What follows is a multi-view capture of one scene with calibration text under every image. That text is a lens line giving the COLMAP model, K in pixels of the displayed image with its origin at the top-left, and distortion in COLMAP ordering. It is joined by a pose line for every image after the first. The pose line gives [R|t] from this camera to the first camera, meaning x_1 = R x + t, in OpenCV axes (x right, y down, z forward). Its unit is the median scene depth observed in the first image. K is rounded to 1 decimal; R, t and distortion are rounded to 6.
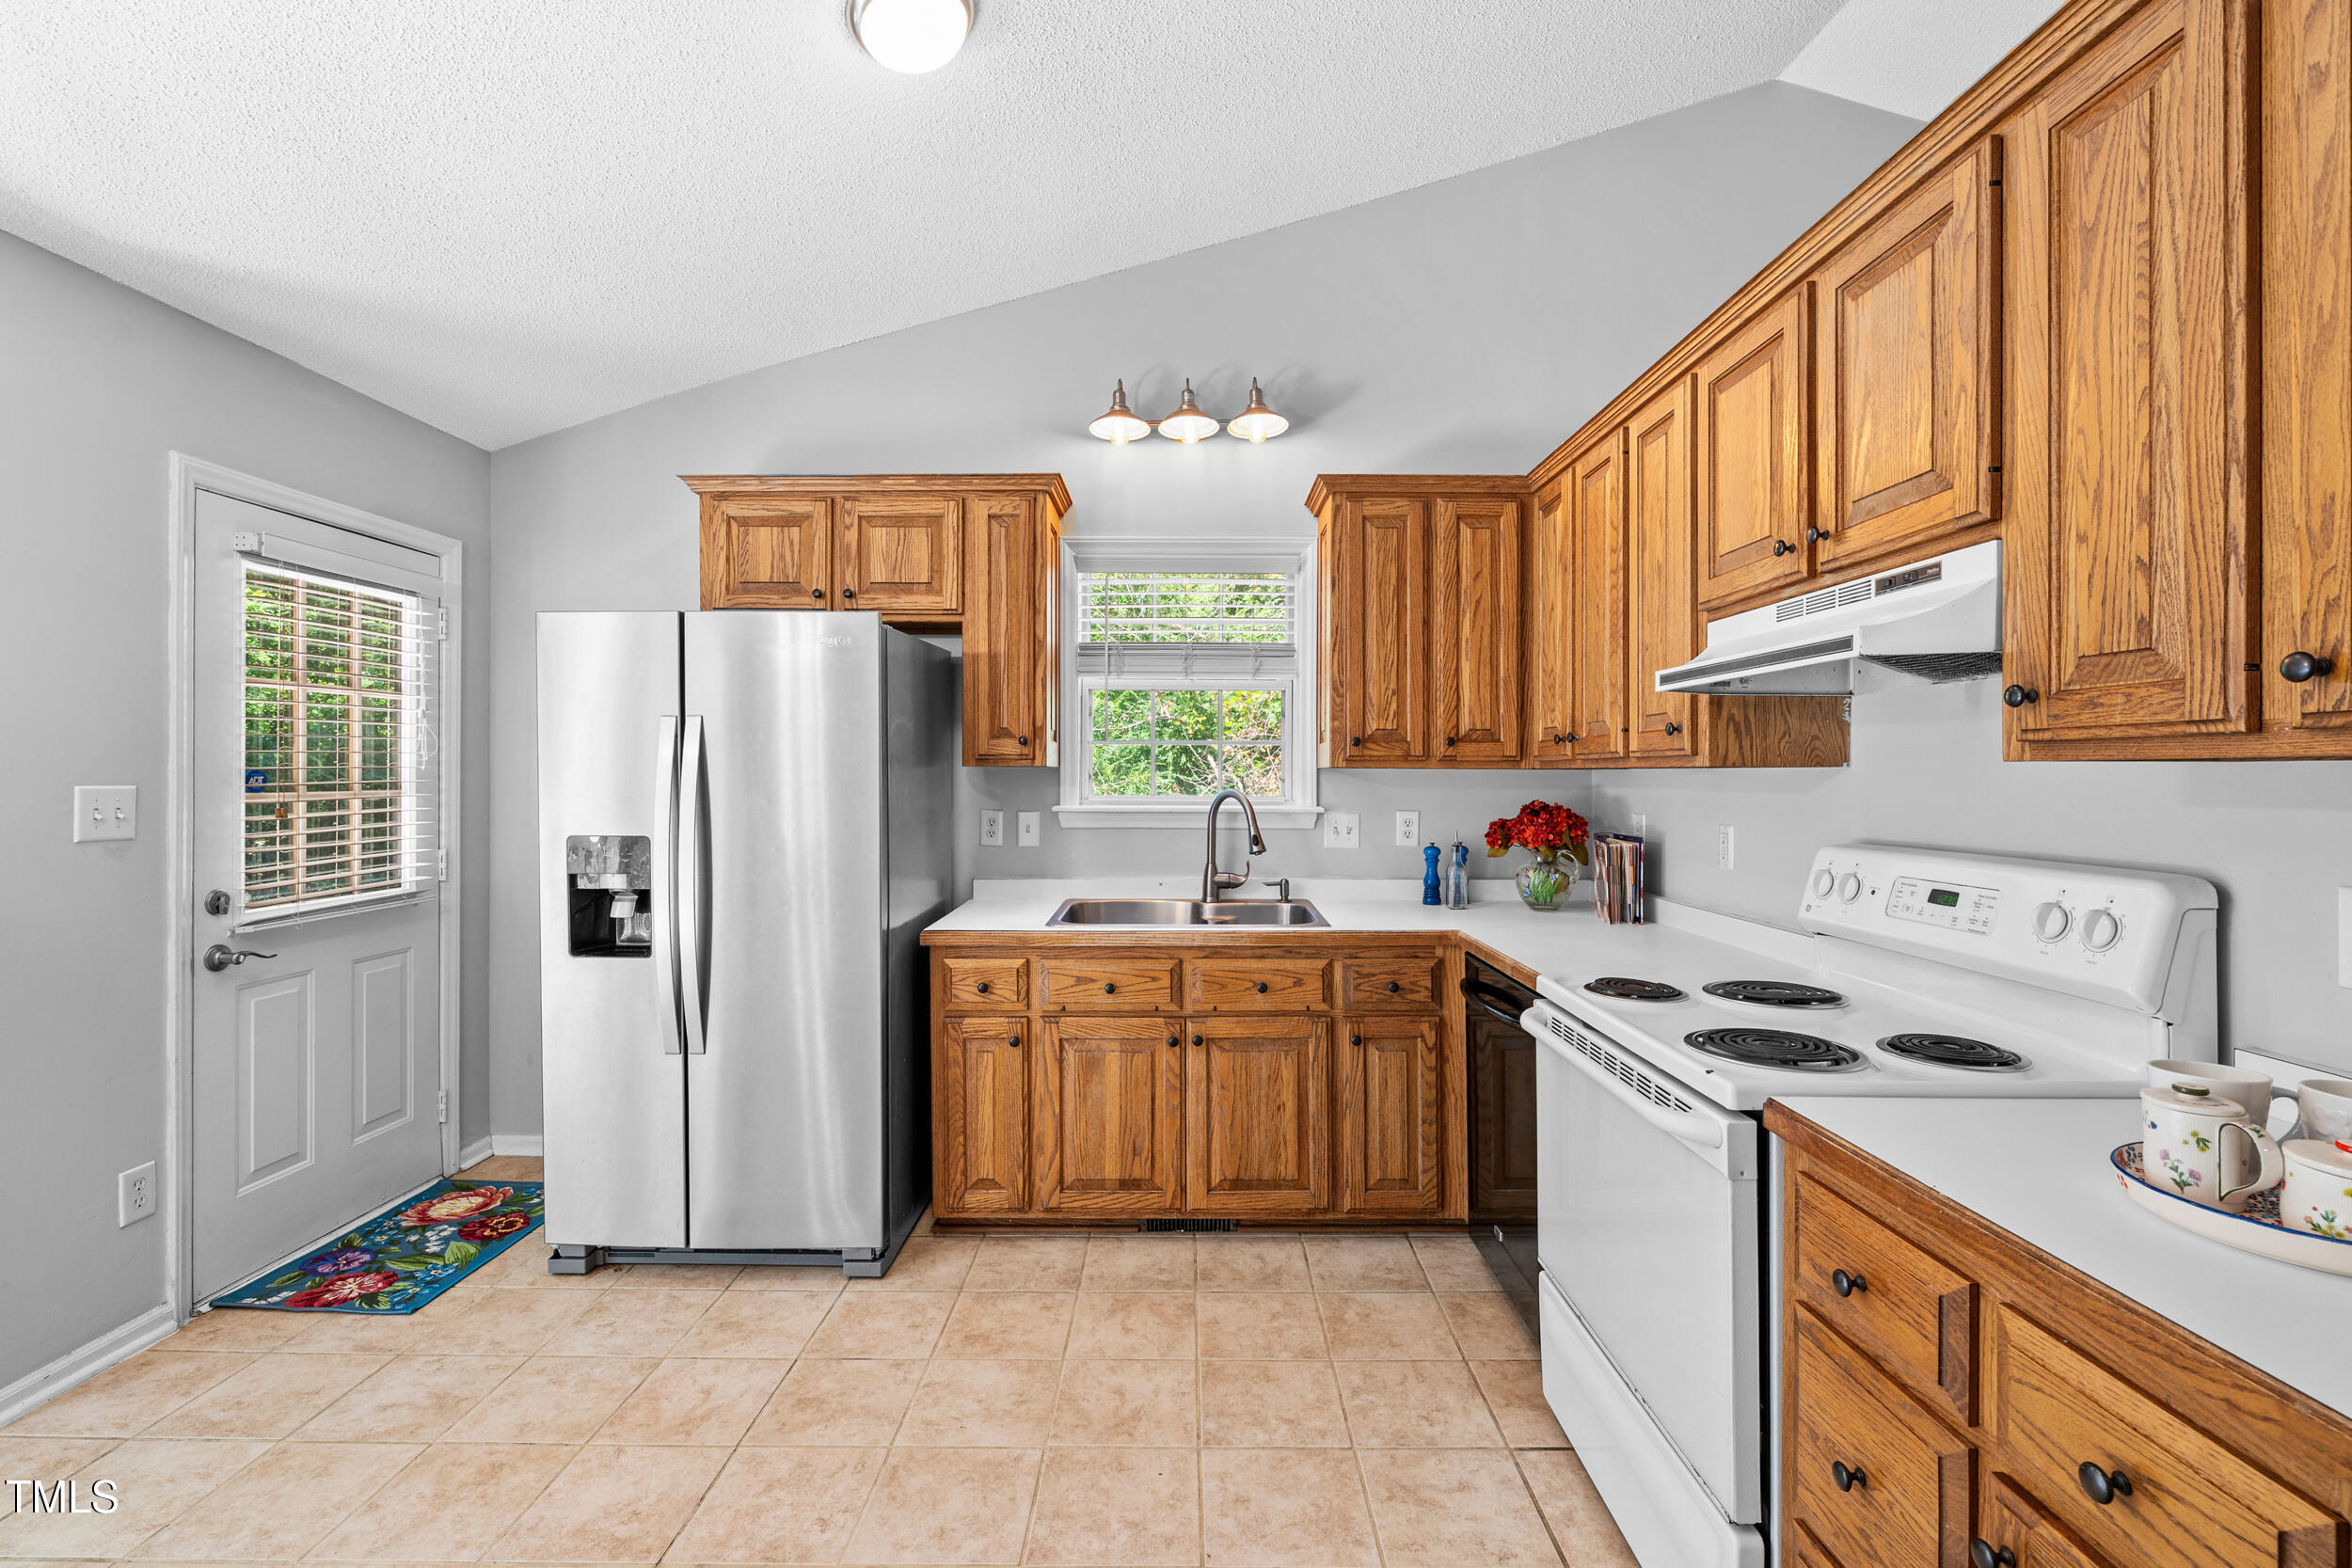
lens RADIAL K [[1012.6, 0, 1180.9], [0, 1012.6, 794.2], [0, 0, 1]] dist [-0.000509, -0.000038]
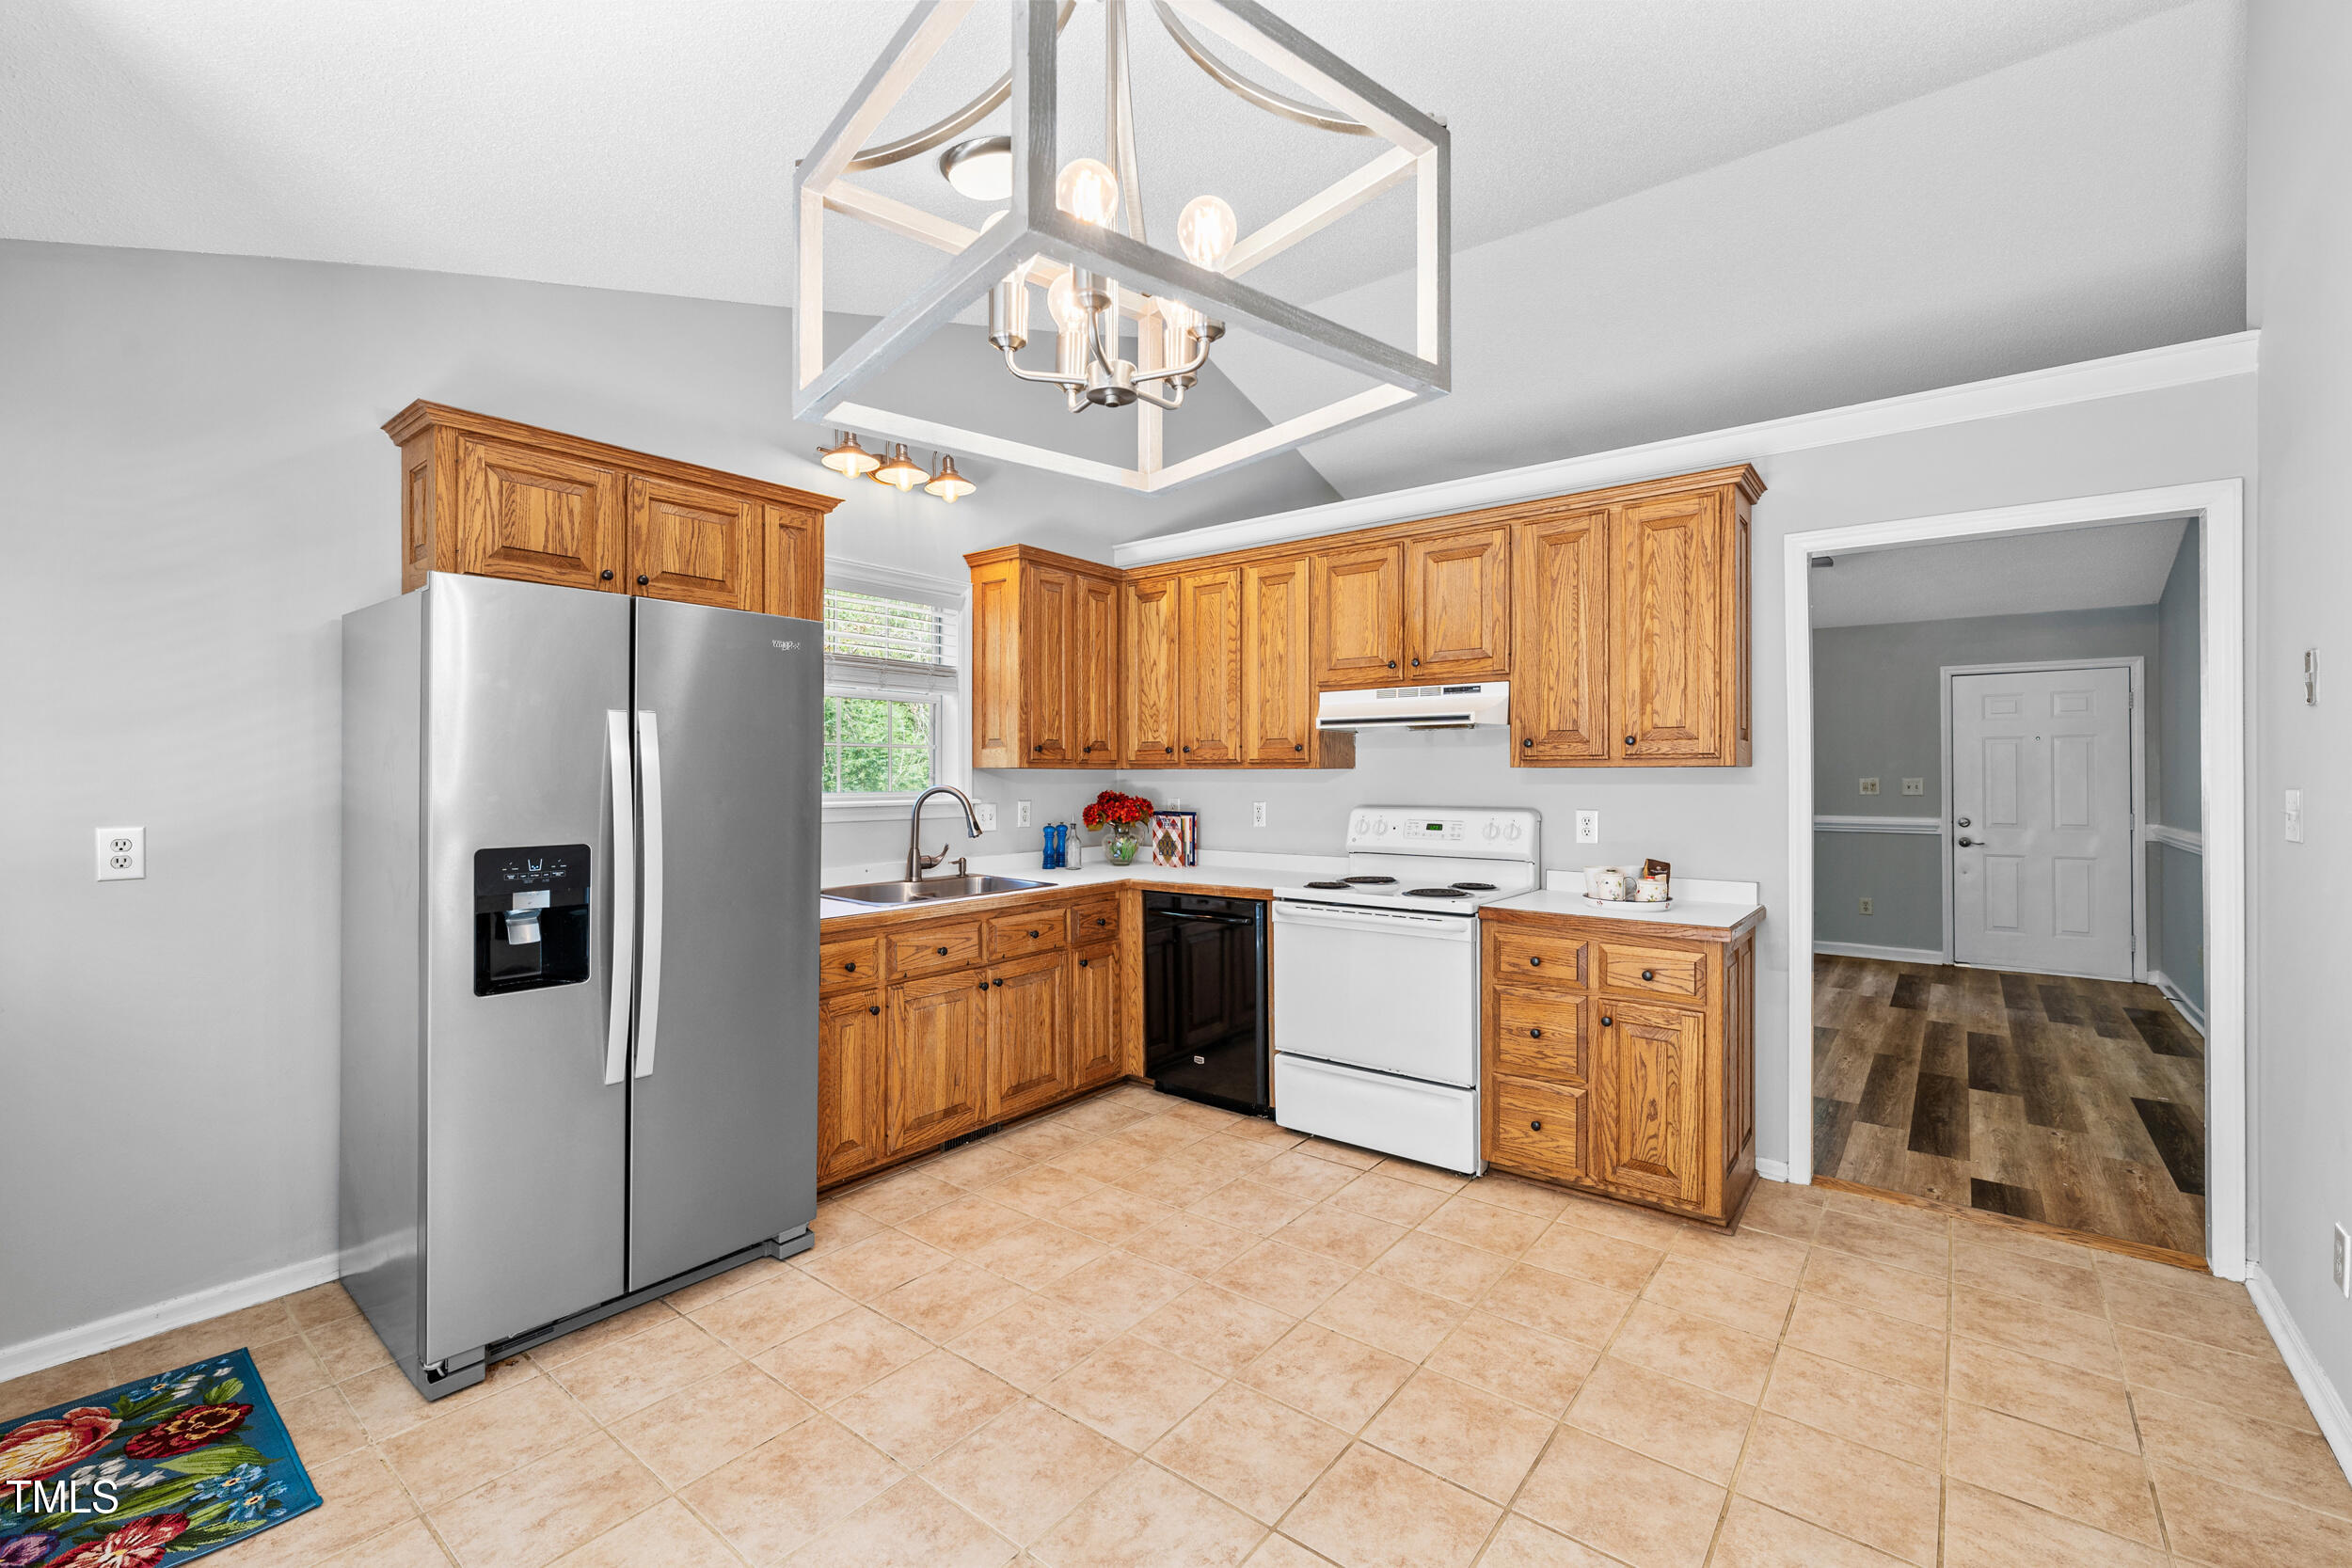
lens RADIAL K [[1012.6, 0, 1180.9], [0, 1012.6, 794.2], [0, 0, 1]] dist [-0.000509, -0.000038]
pose [[0.604248, -0.015903, 0.796638, -0.844488], [0.016700, 0.999834, 0.007293, 0.001358], [-0.796621, 0.008897, 0.604413, 0.045710]]
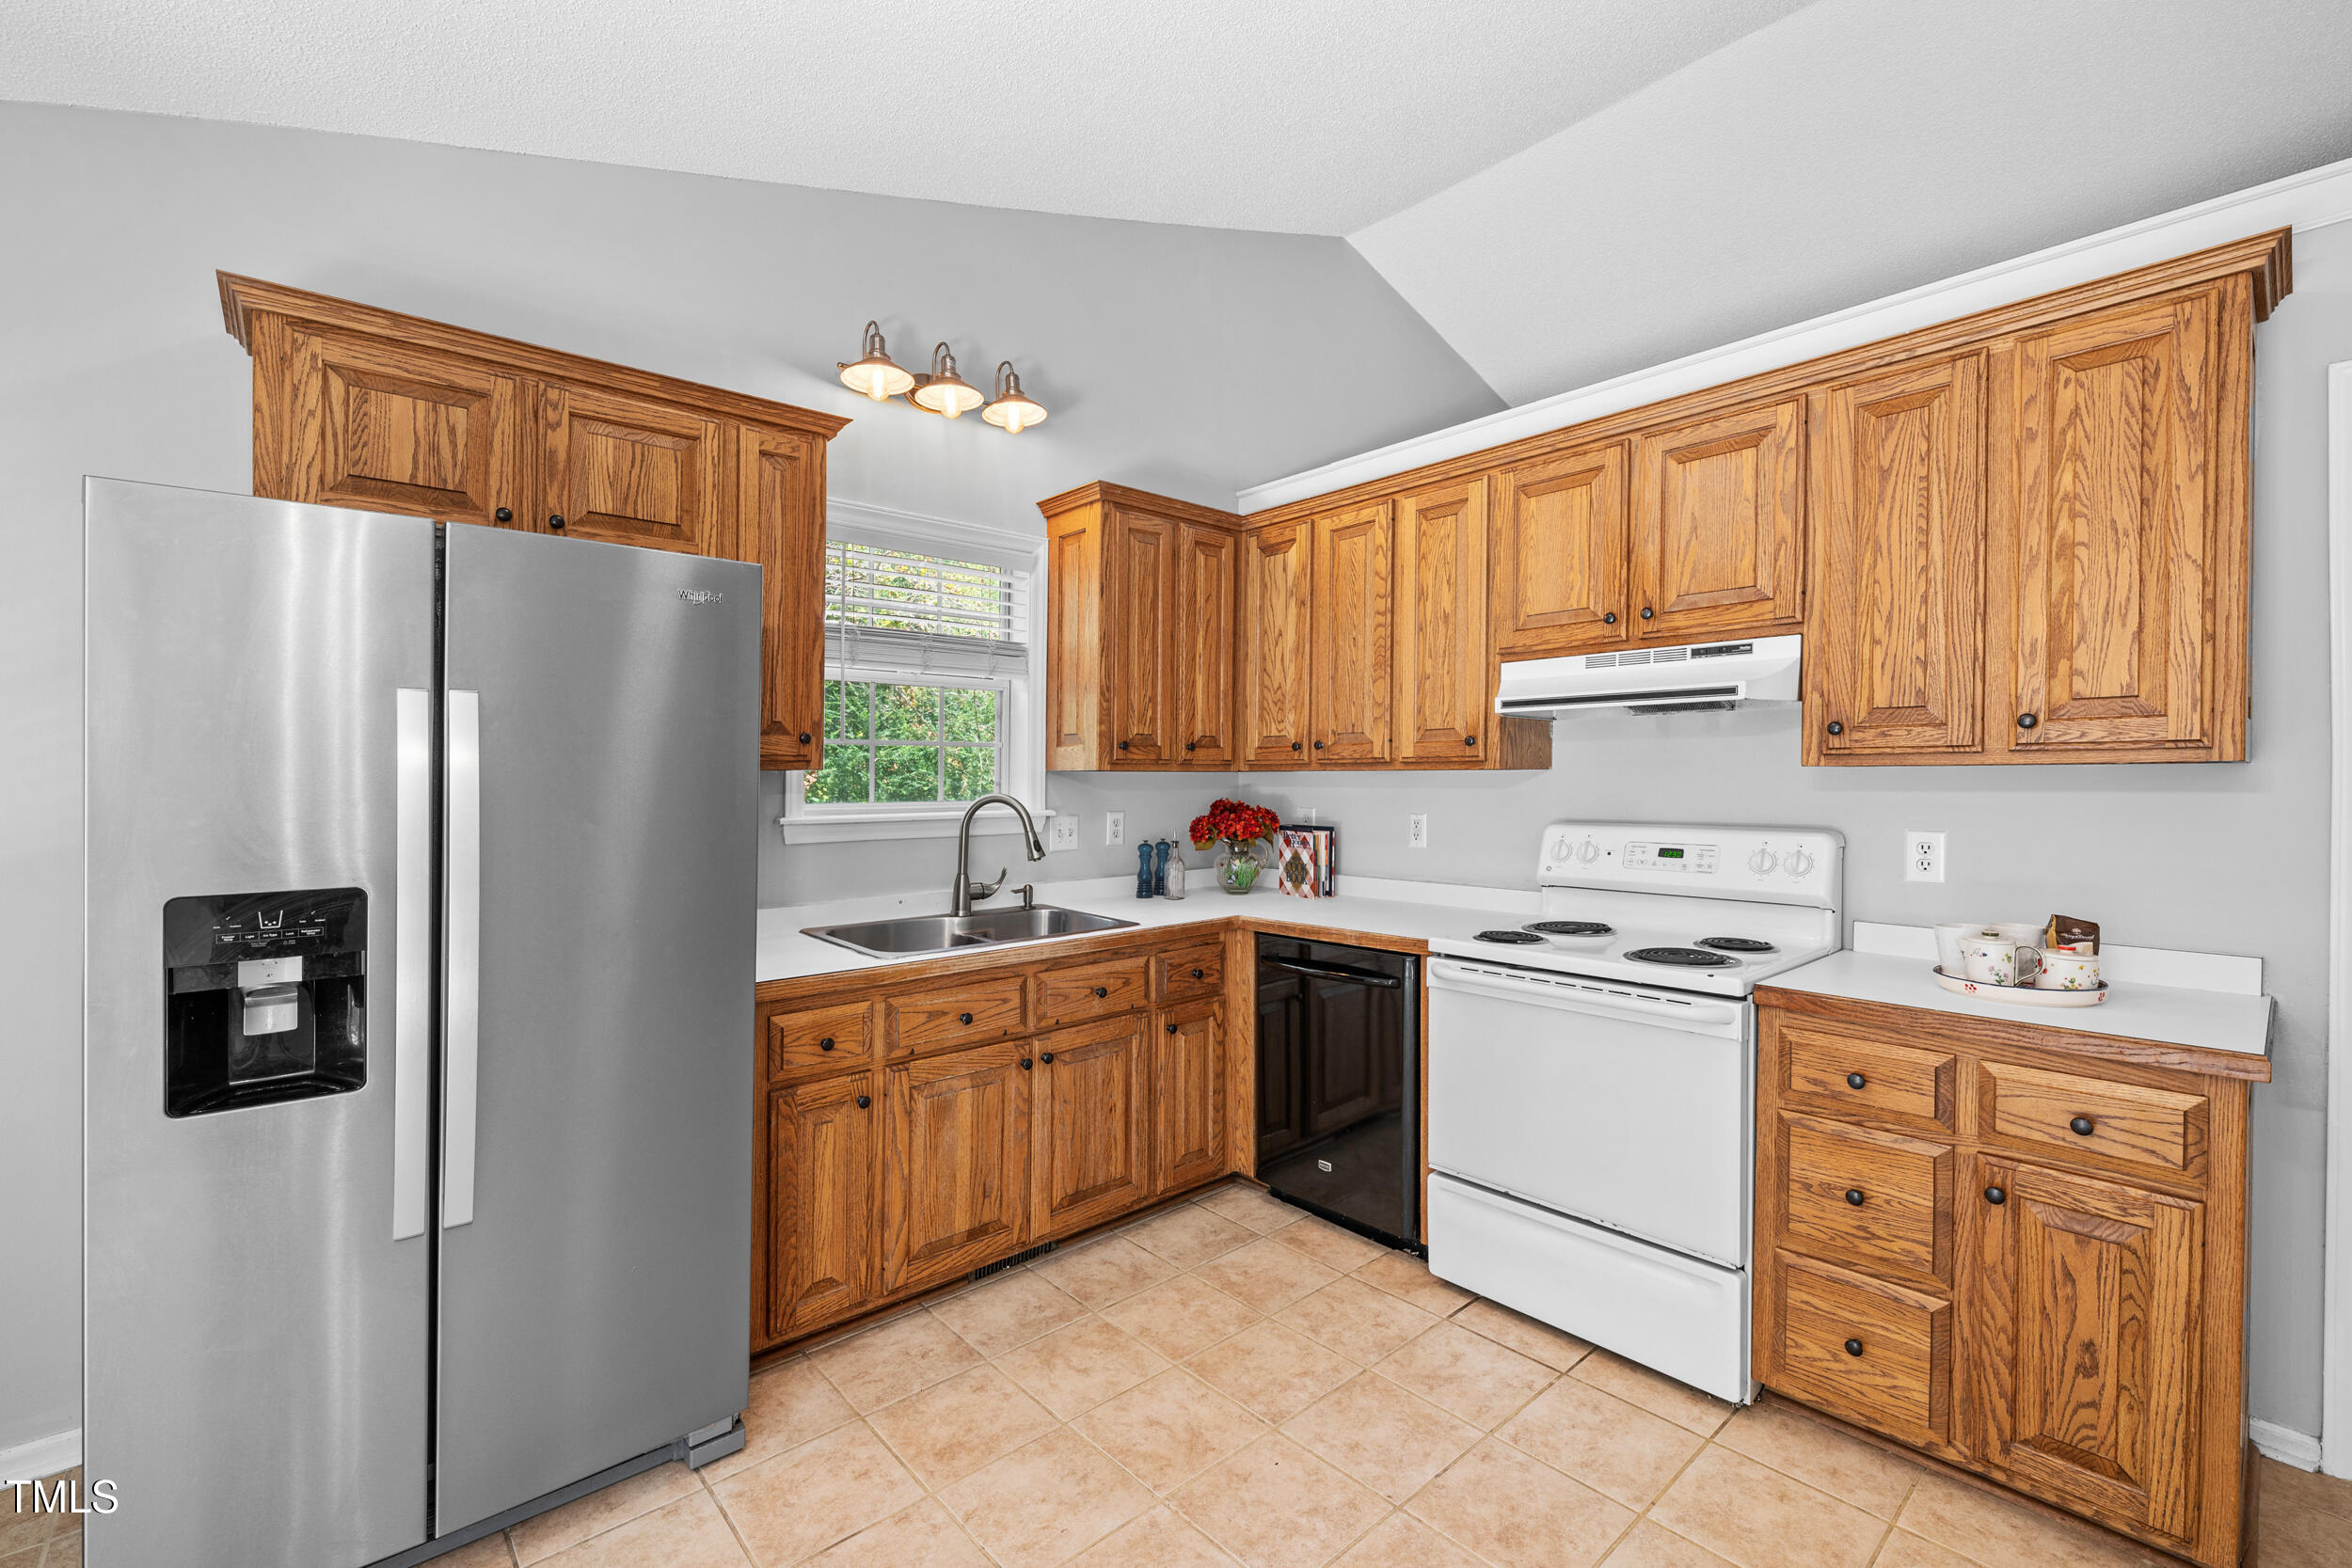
lens RADIAL K [[1003.6, 0, 1183.5], [0, 1003.6, 810.2], [0, 0, 1]] dist [-0.001738, 0.000225]
pose [[0.739315, -0.026666, 0.672832, -0.510454], [0.018422, 0.999643, 0.019376, -0.005135], [-0.673108, -0.001930, 0.739542, 0.215643]]
